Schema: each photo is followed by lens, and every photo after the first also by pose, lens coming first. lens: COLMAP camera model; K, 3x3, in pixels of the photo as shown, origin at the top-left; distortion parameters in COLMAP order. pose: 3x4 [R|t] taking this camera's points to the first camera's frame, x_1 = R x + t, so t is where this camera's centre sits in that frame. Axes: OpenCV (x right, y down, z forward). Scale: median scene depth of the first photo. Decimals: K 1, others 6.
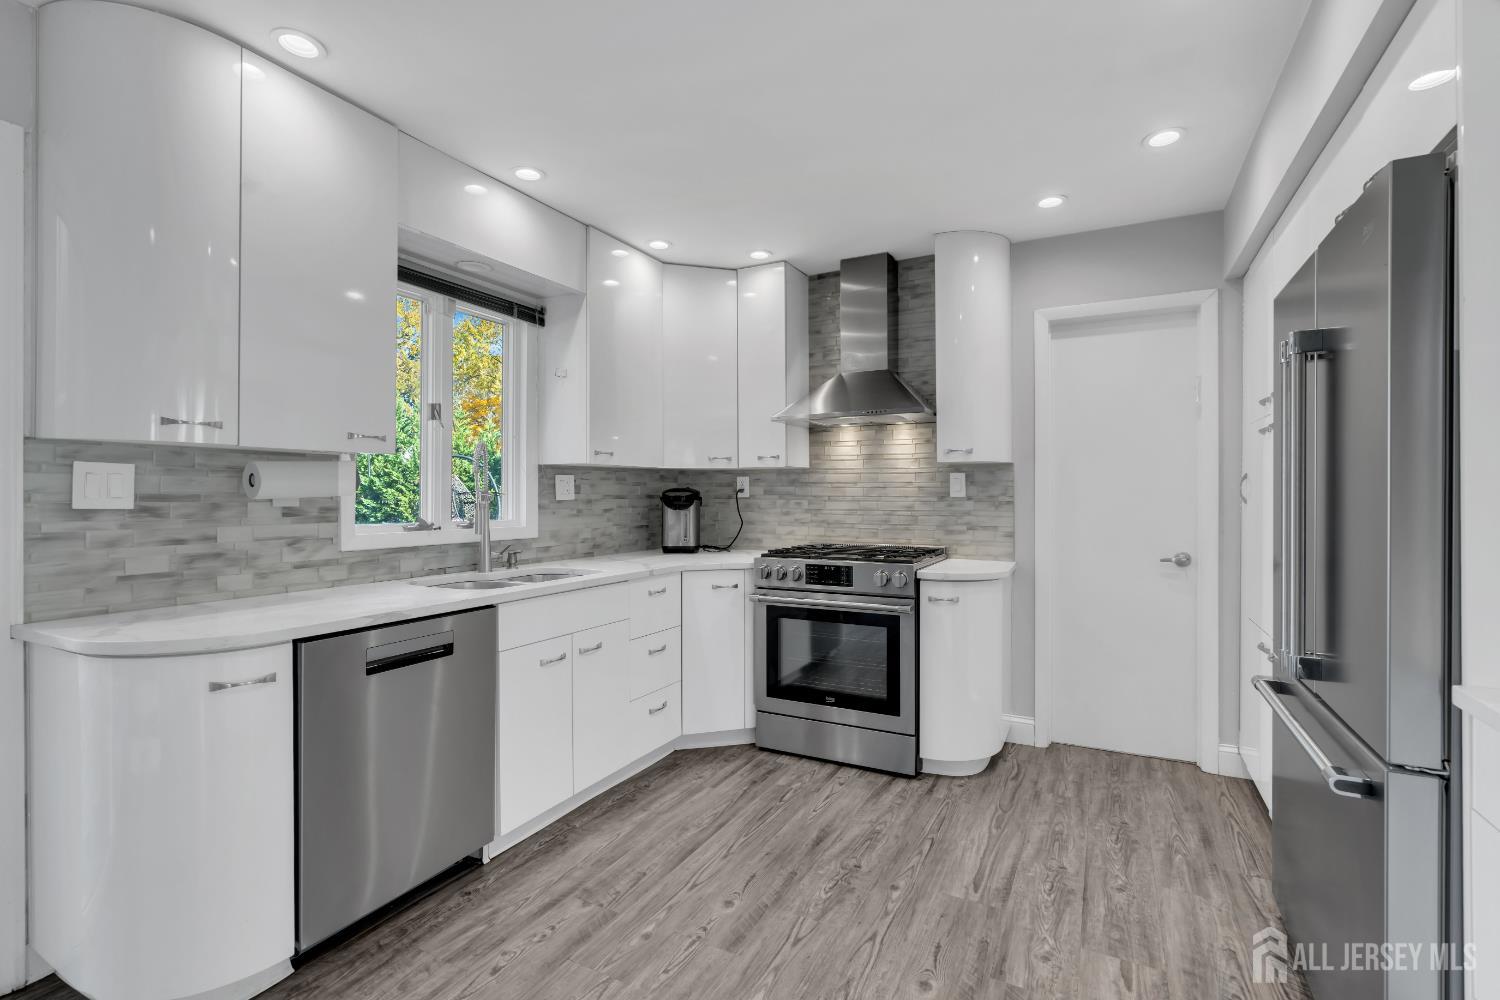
lens RADIAL K [[676.7, 0, 750.4], [0, 676.7, 499.2], [0, 0, 1]] dist [-0.005694, -0.000326]
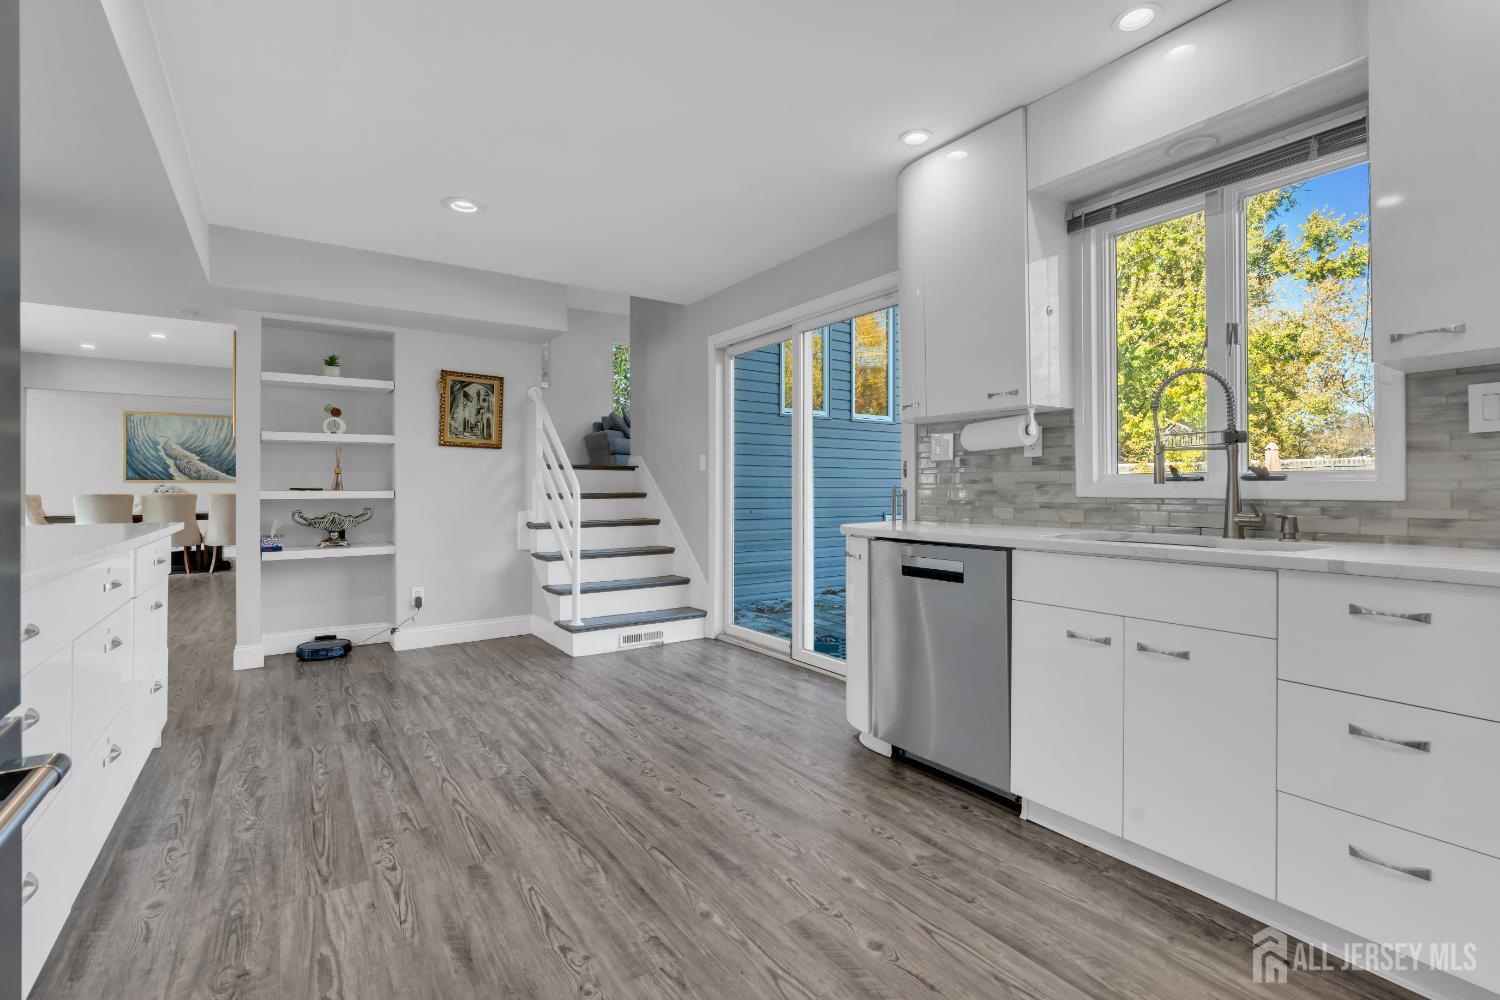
lens RADIAL K [[676.7, 0, 748.0], [0, 676.7, 487.6], [0, 0, 1]] dist [-0.005694, -0.000326]
pose [[-0.464143, 0.002146, -0.885758, 0.675366], [-0.001434, 0.999994, 0.003174, 0.066328], [0.885759, 0.002744, -0.464137, 1.150065]]
